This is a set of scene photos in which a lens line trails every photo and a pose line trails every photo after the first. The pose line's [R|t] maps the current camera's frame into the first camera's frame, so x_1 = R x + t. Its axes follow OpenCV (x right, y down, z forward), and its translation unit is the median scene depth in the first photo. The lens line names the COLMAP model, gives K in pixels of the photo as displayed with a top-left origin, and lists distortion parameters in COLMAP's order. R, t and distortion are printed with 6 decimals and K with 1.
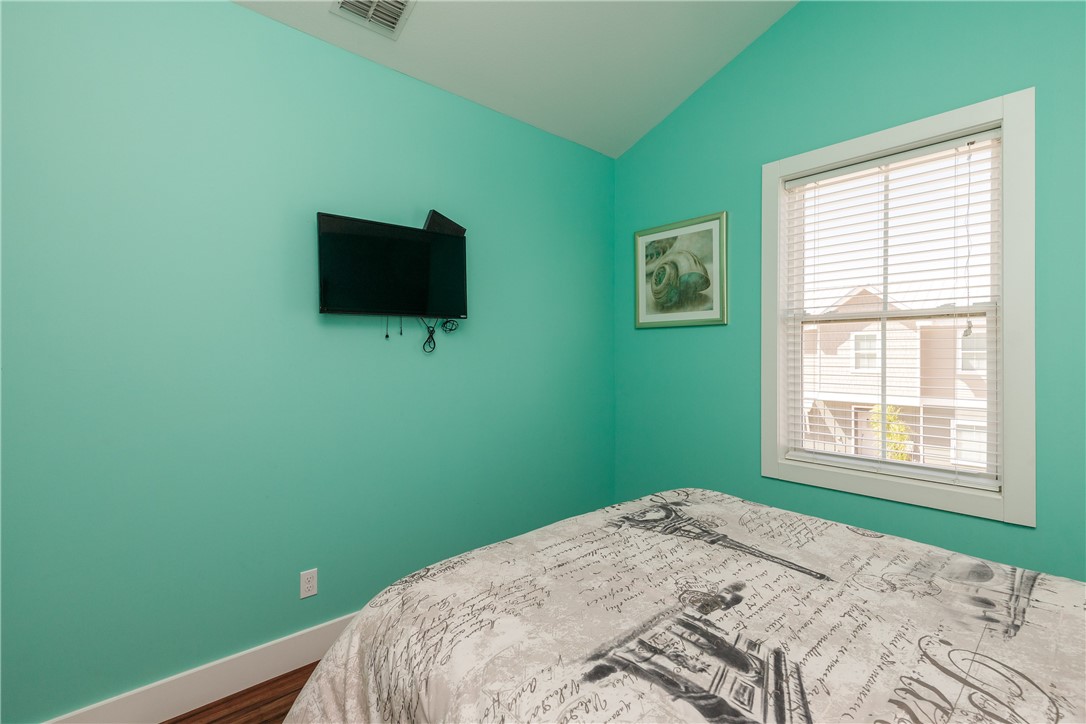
lens RADIAL K [[496.8, 0, 552.2], [0, 496.8, 353.6], [0, 0, 1]] dist [0.009202, -0.000618]
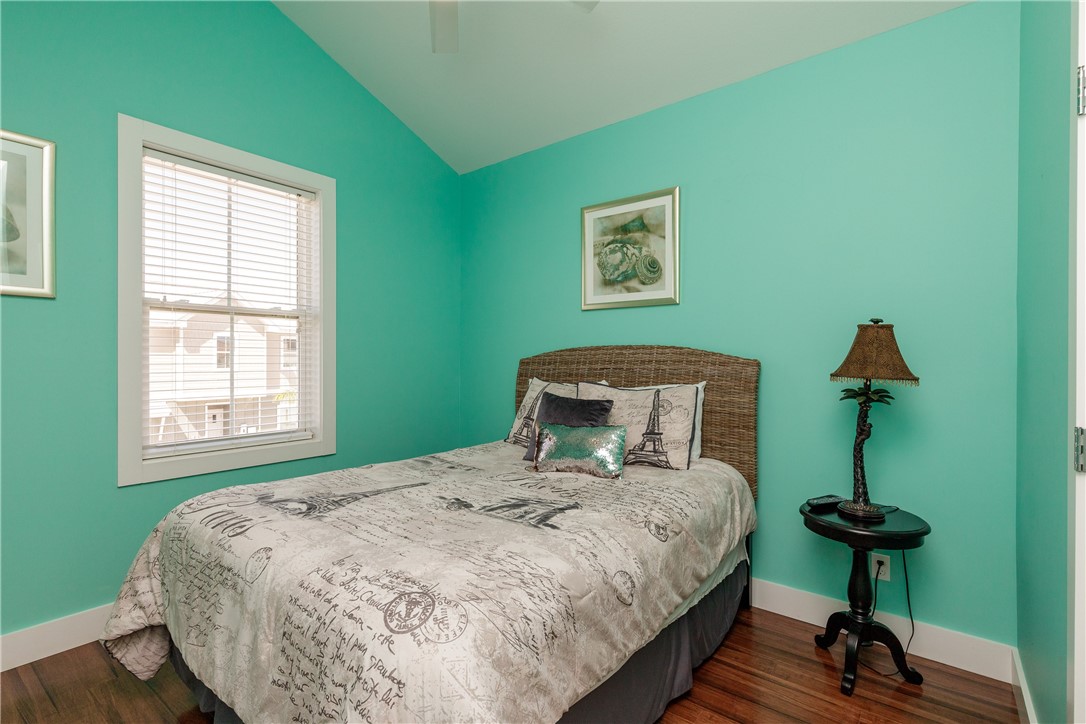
lens RADIAL K [[496.8, 0, 546.3], [0, 496.8, 358.9], [0, 0, 1]] dist [0.009202, -0.000618]
pose [[-0.179781, -0.006128, 0.983688, -0.934546], [-0.008014, 0.999957, 0.004765, 0.038127], [-0.983674, -0.007027, -0.179822, 0.792201]]
